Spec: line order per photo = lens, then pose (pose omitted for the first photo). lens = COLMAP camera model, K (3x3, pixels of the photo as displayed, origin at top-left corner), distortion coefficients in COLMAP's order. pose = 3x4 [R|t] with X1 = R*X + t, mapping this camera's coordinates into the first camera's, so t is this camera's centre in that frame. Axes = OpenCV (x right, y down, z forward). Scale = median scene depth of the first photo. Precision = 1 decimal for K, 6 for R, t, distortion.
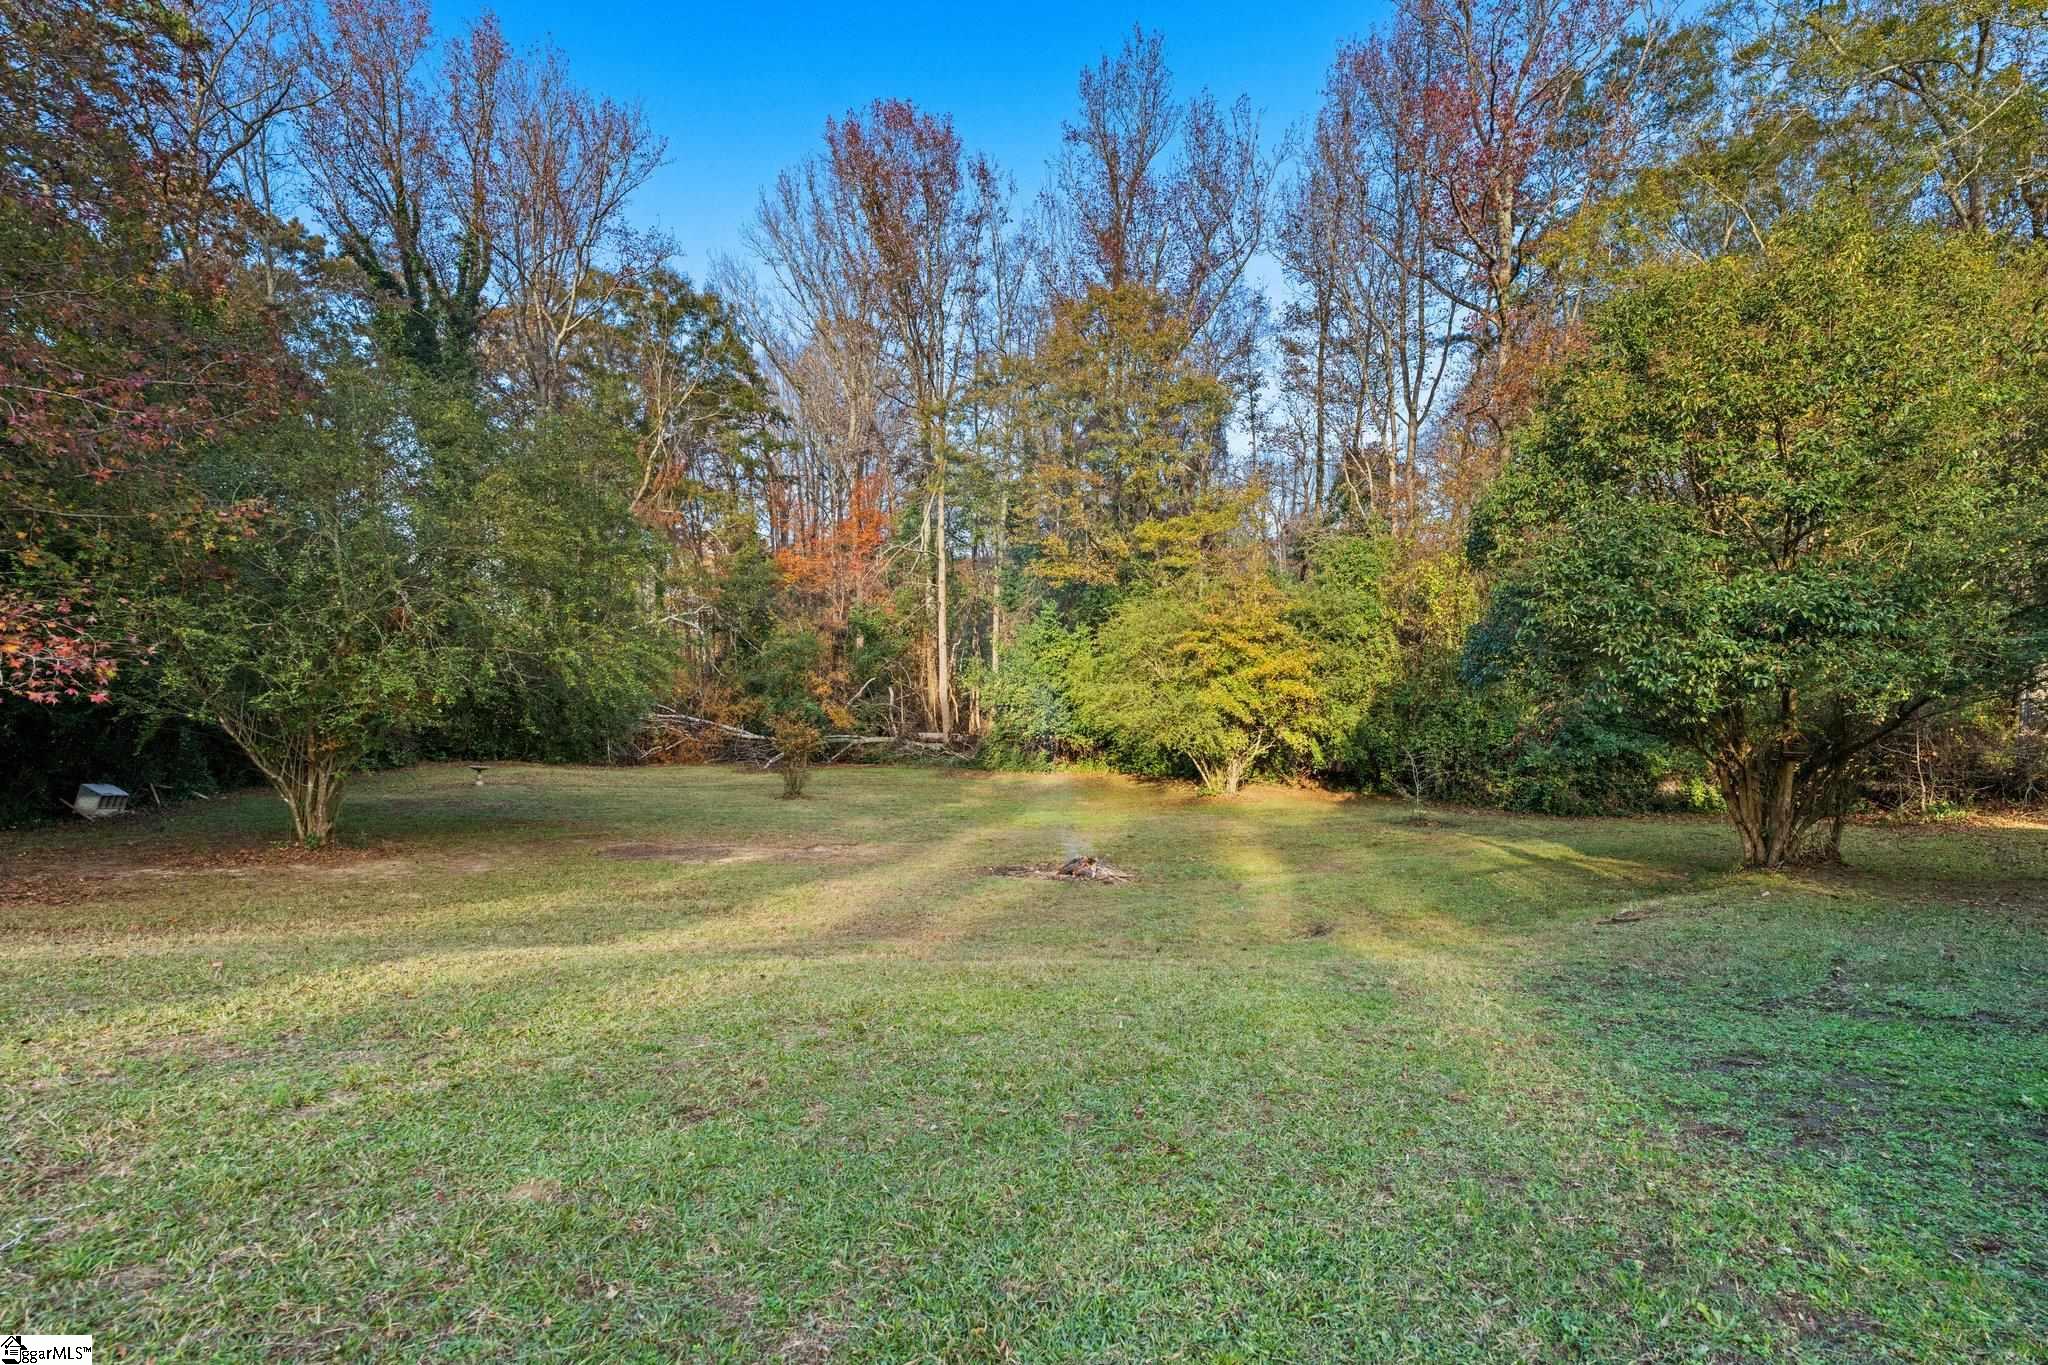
lens RADIAL K [[903.2, 0, 1036.0], [0, 903.2, 673.3], [0, 0, 1]] dist [-0.001155, -0.000339]
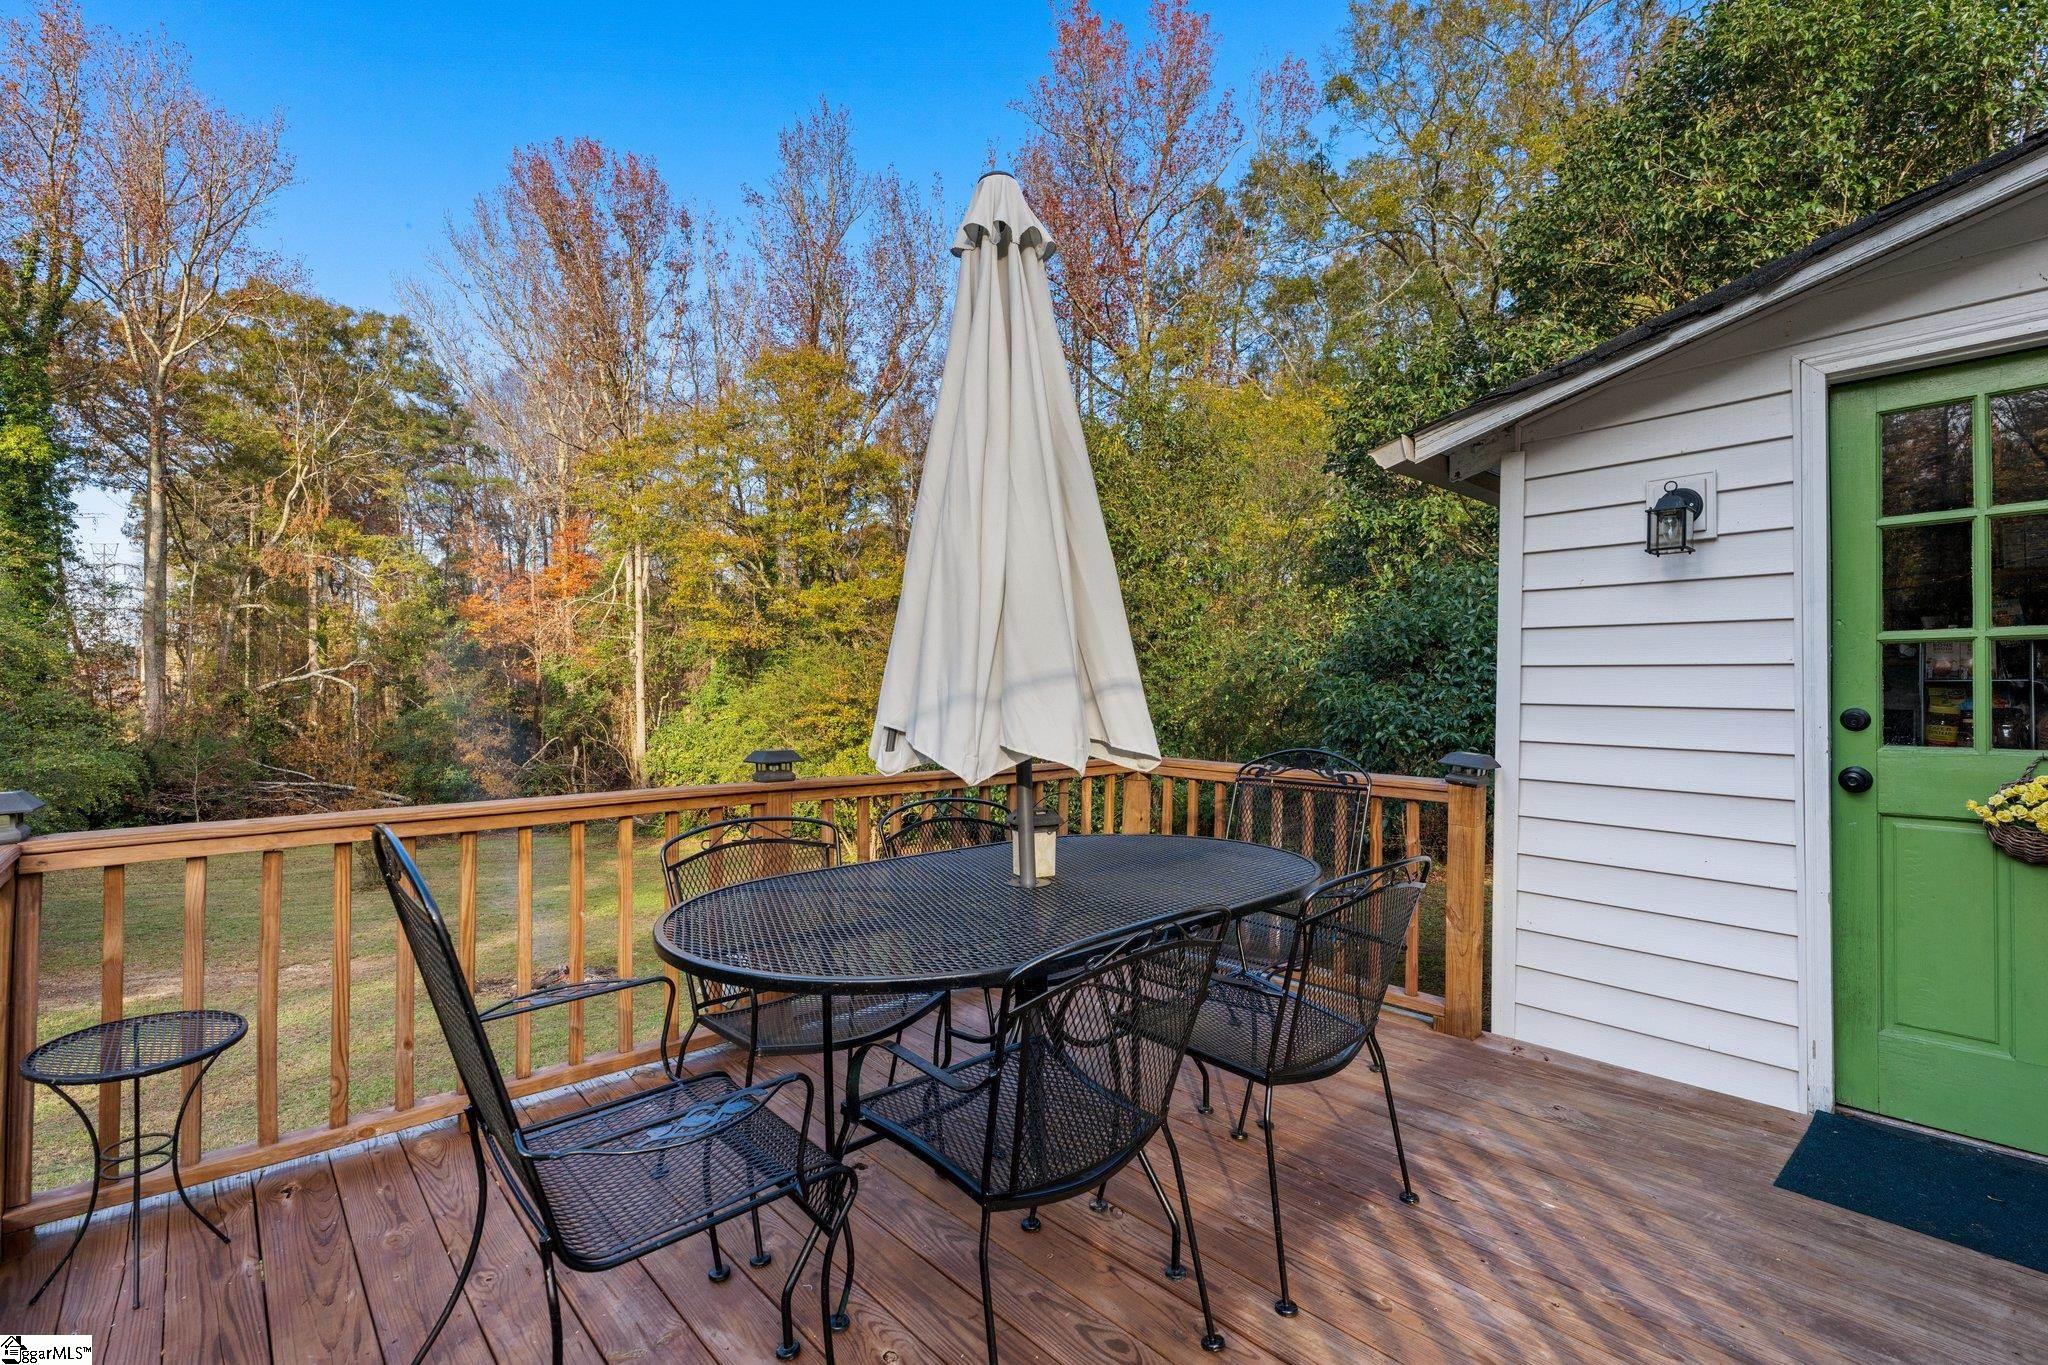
lens RADIAL K [[903.2, 0, 1033.3], [0, 903.2, 684.4], [0, 0, 1]] dist [-0.001155, -0.000339]
pose [[0.981744, -0.001267, 0.190201, 0.132689], [0.005209, 0.999782, -0.020224, -0.028568], [-0.190134, 0.020846, 0.981537, -0.028932]]
